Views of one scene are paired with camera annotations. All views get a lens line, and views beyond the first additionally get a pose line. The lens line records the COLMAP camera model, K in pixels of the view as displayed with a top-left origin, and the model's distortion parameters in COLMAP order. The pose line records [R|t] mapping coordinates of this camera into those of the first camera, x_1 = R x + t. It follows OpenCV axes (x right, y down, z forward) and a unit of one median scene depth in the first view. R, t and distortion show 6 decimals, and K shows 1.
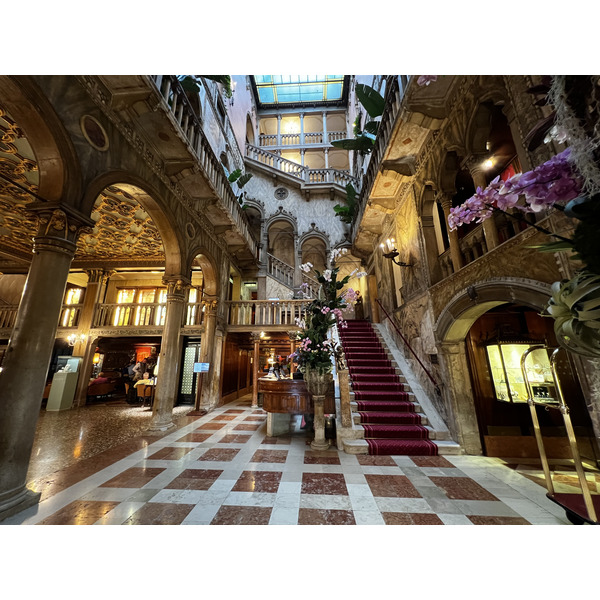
lens RADIAL K [[239.7, 0, 299.1], [0, 239.7, 297.8], [0, 0, 1]] dist [-0.000862, -0.000363]
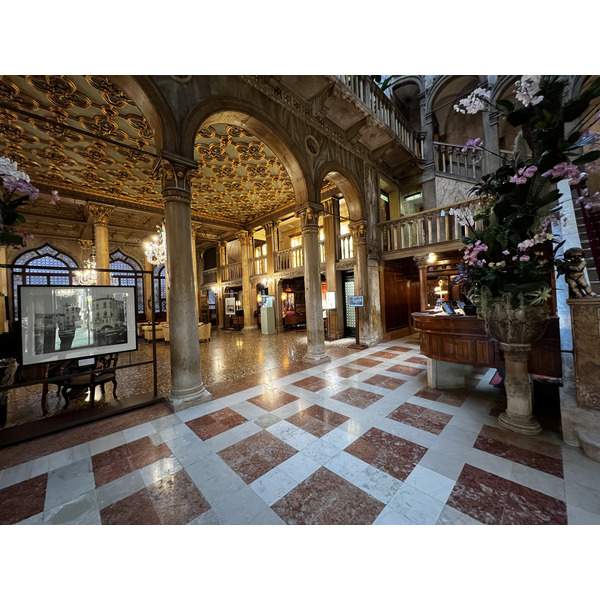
lens RADIAL K [[239.7, 0, 299.1], [0, 239.7, 297.8], [0, 0, 1]] dist [-0.000862, -0.000363]
pose [[0.732905, -0.031096, -0.679620, 0.072631], [0.205381, 0.962461, 0.177446, 0.080426], [0.648590, -0.269633, 0.711779, 0.235313]]
